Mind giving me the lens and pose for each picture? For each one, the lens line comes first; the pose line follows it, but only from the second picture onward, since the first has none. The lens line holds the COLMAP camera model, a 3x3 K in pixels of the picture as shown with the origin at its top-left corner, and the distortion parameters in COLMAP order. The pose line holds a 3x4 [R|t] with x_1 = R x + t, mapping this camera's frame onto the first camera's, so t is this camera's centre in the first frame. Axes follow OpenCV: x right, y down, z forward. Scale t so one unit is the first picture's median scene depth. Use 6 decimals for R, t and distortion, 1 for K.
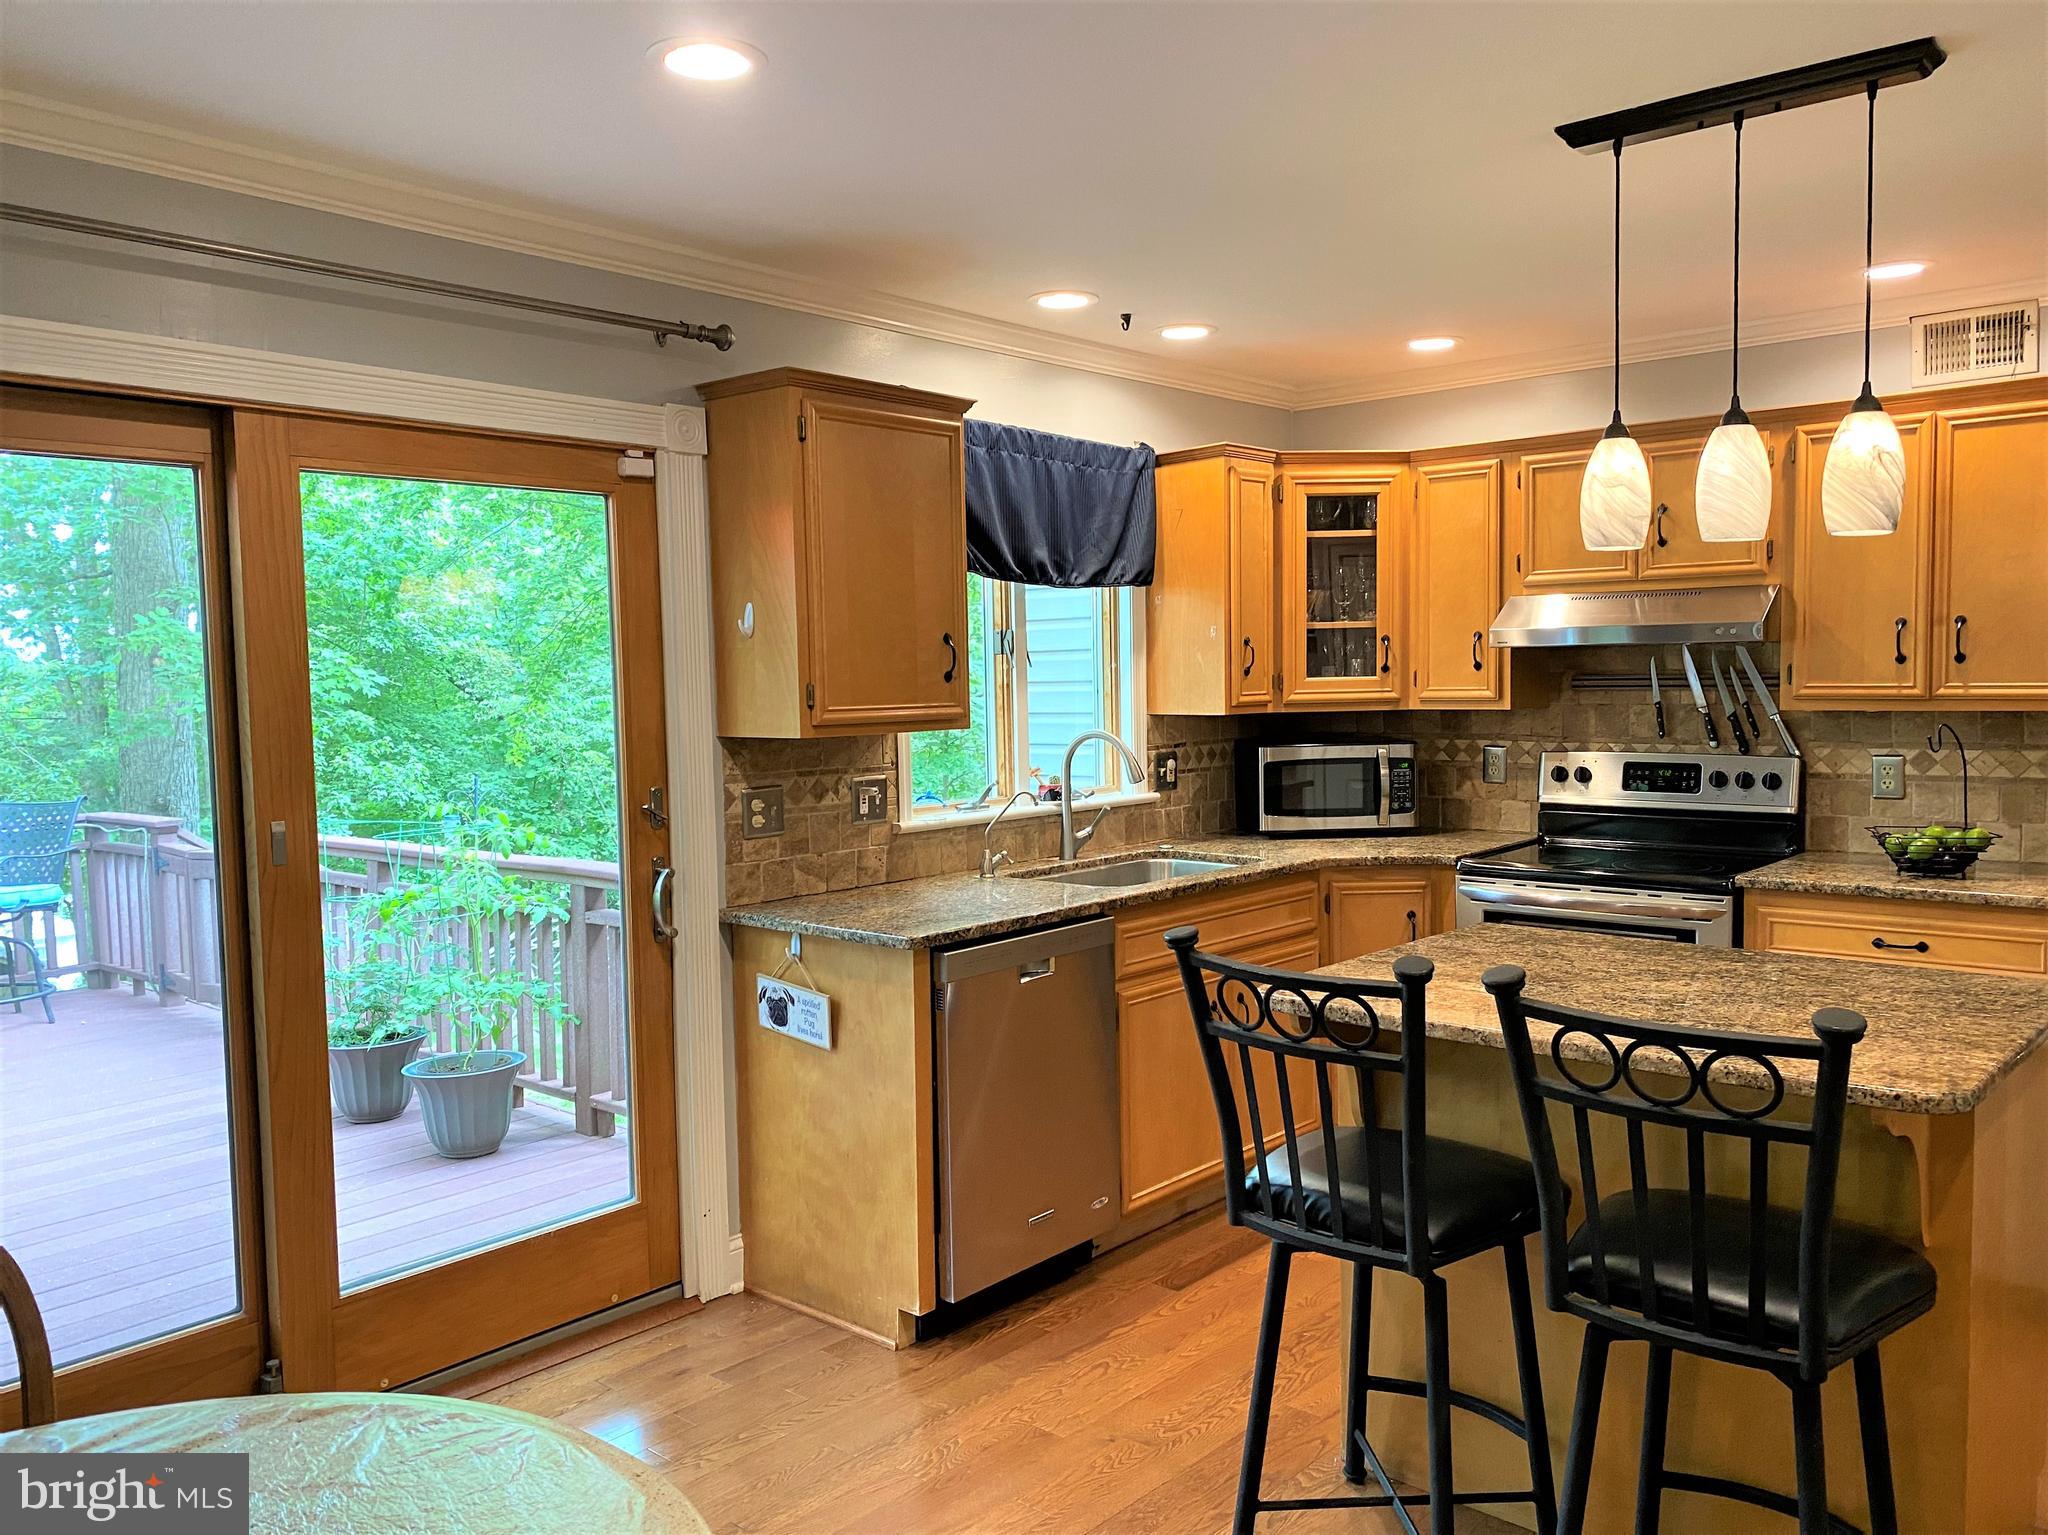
lens RADIAL K [[1551.6, 0, 1016.4], [0, 1551.6, 768.4], [0, 0, 1]] dist [0.044145, -0.051015]
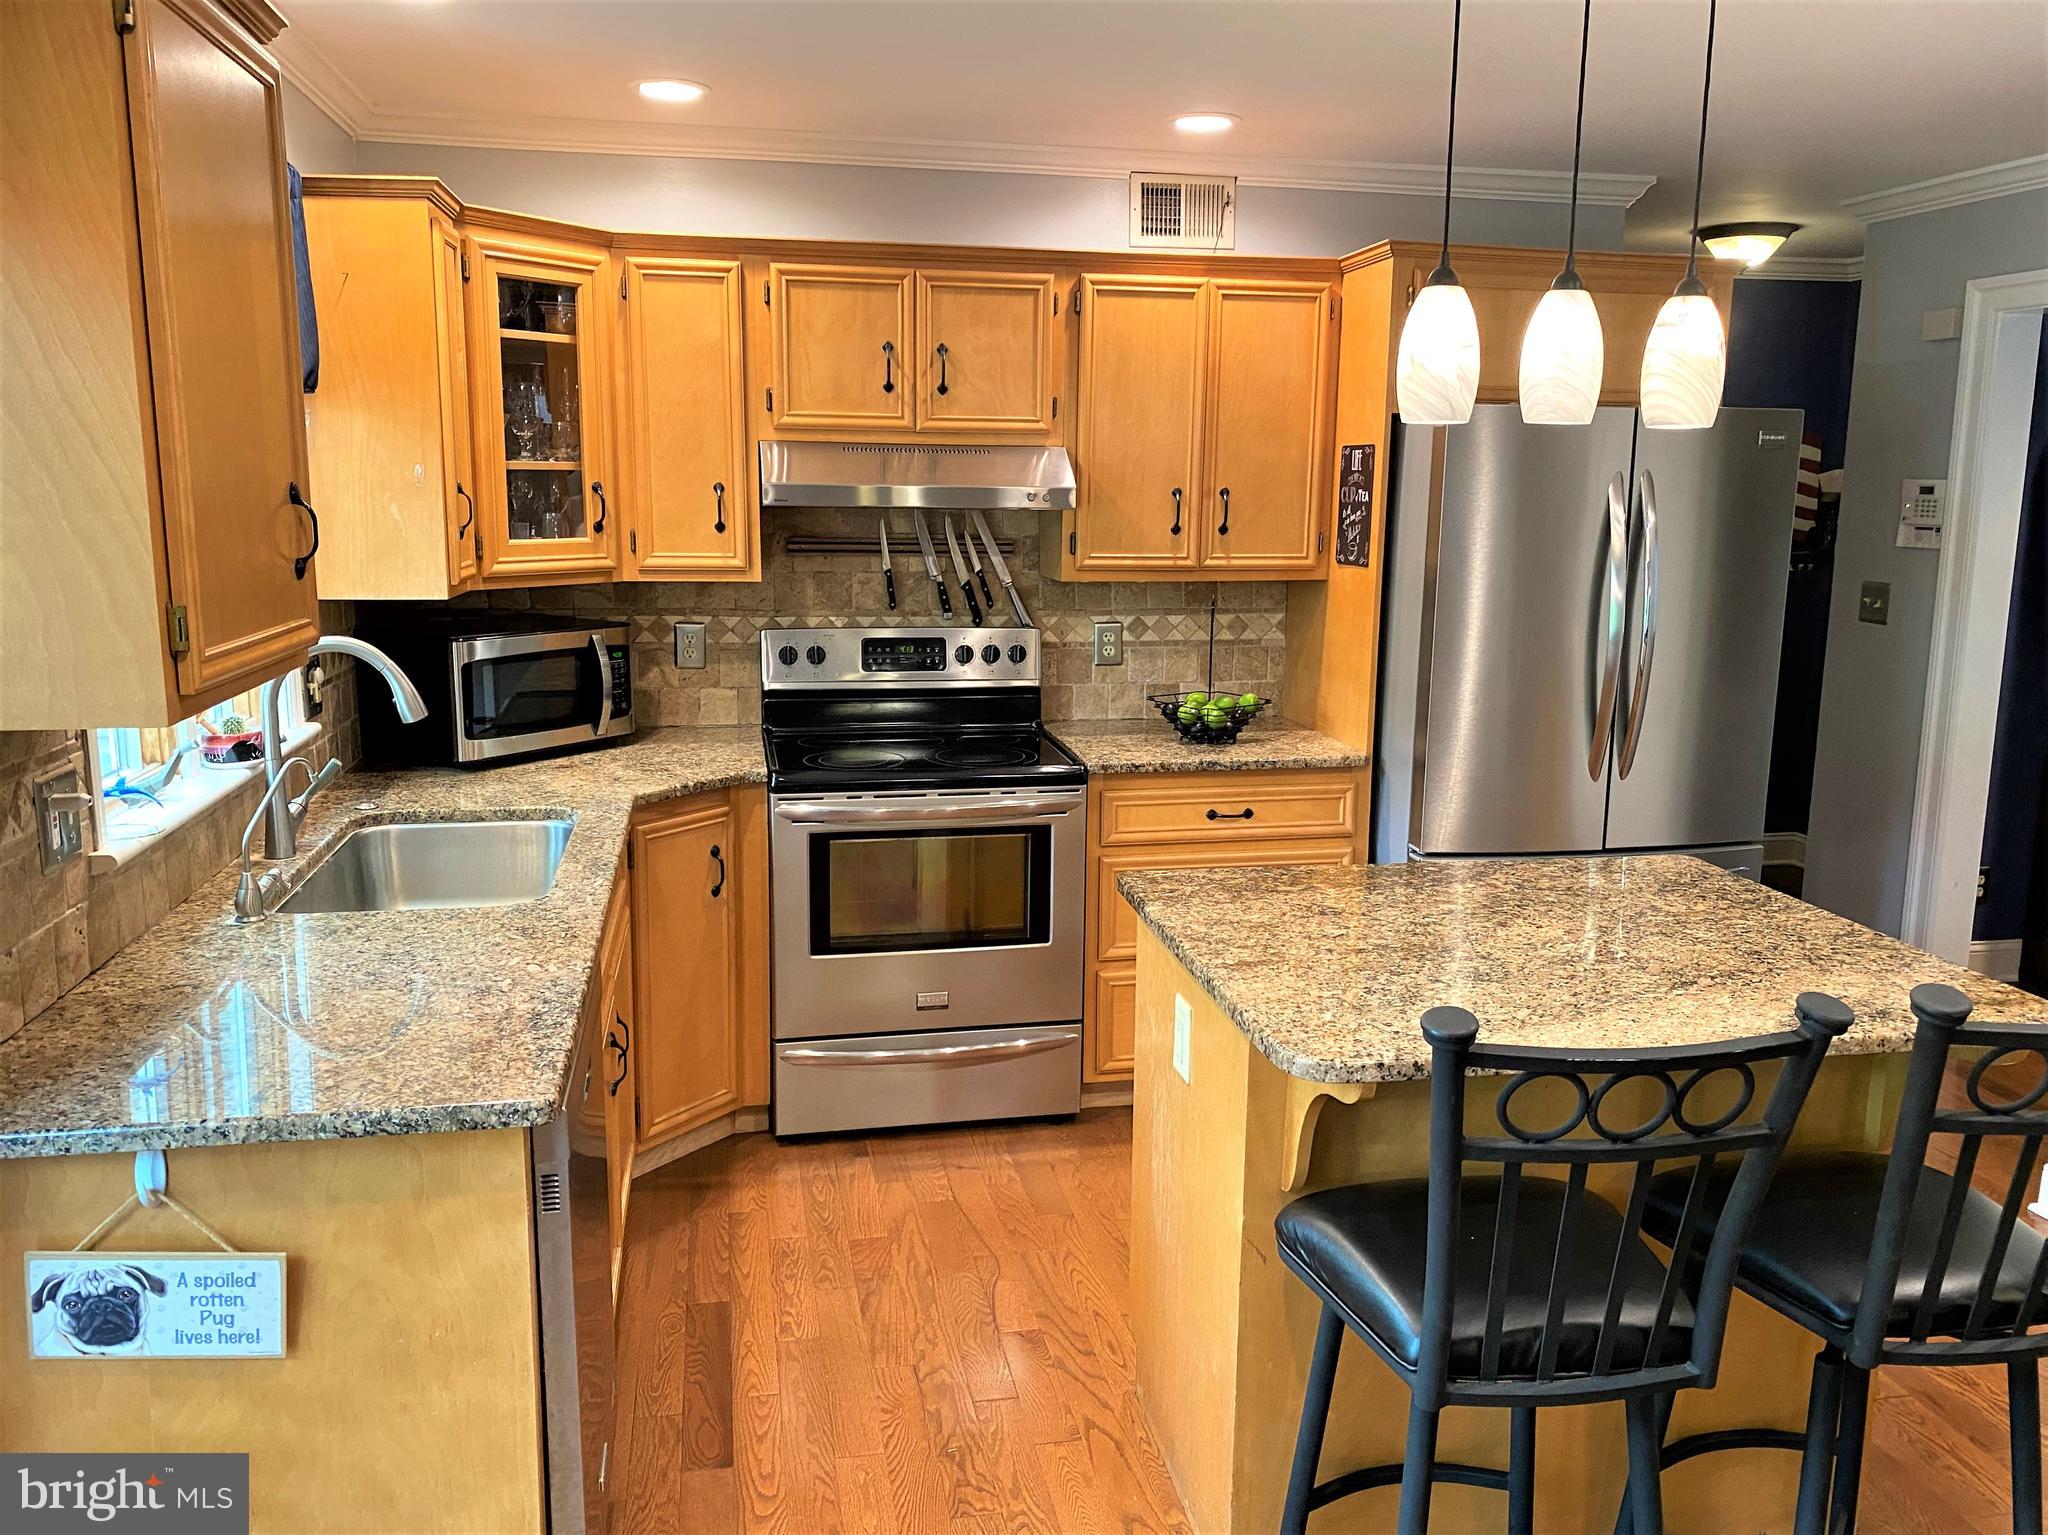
lens RADIAL K [[1551.6, 0, 1027.6], [0, 1551.6, 783.3], [0, 0, 1]] dist [0.044145, -0.051015]
pose [[0.610739, -0.128599, 0.781319, -0.258732], [0.028694, 0.989670, 0.140463, -0.045400], [-0.791312, -0.063367, 0.608120, 0.402456]]
